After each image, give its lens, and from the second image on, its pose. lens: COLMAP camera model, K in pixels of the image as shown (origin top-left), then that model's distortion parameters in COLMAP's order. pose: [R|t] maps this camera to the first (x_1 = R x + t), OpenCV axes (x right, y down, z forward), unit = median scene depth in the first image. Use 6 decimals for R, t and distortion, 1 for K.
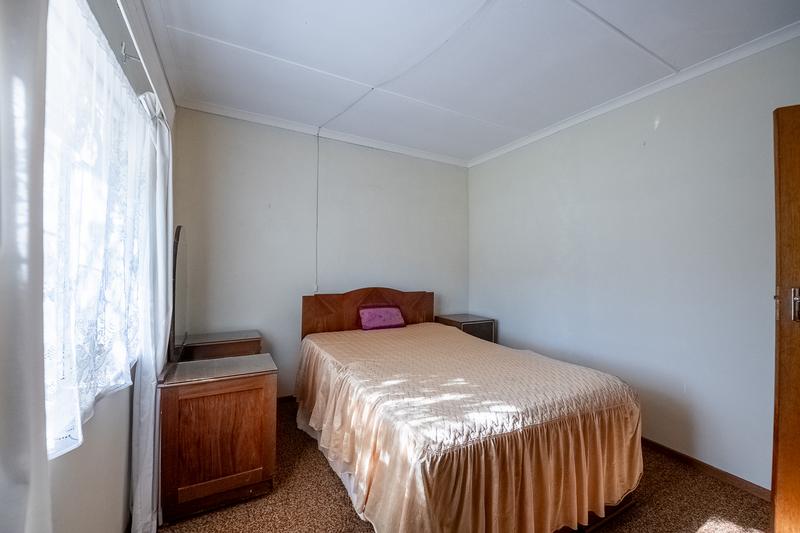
lens RADIAL K [[332.1, 0, 403.1], [0, 332.1, 251.2], [0, 0, 1]] dist [0.000906, 0.000018]
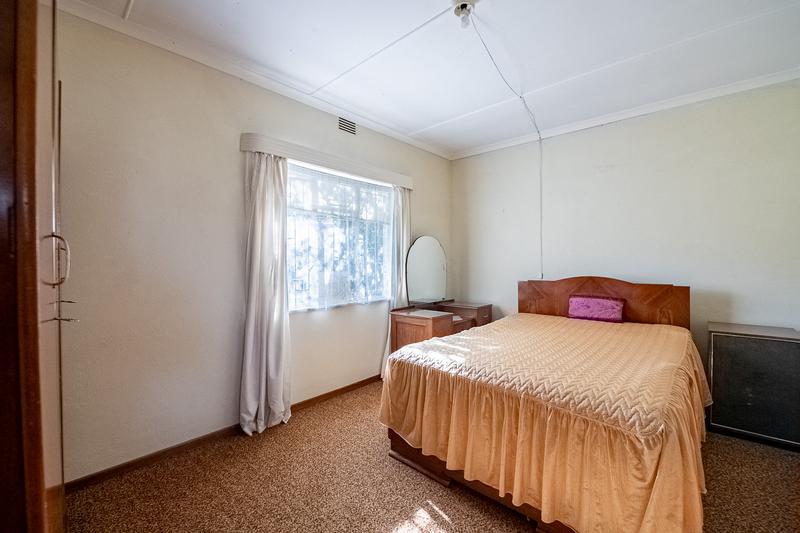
lens RADIAL K [[334.5, 0, 399.3], [0, 334.5, 264.4], [0, 0, 1]] dist [-0.018902, -0.000294]
pose [[0.298476, -0.020343, -0.954200, 0.660761], [0.044143, 0.998997, -0.007490, 0.058238], [0.953396, -0.039886, 0.299075, 0.204929]]
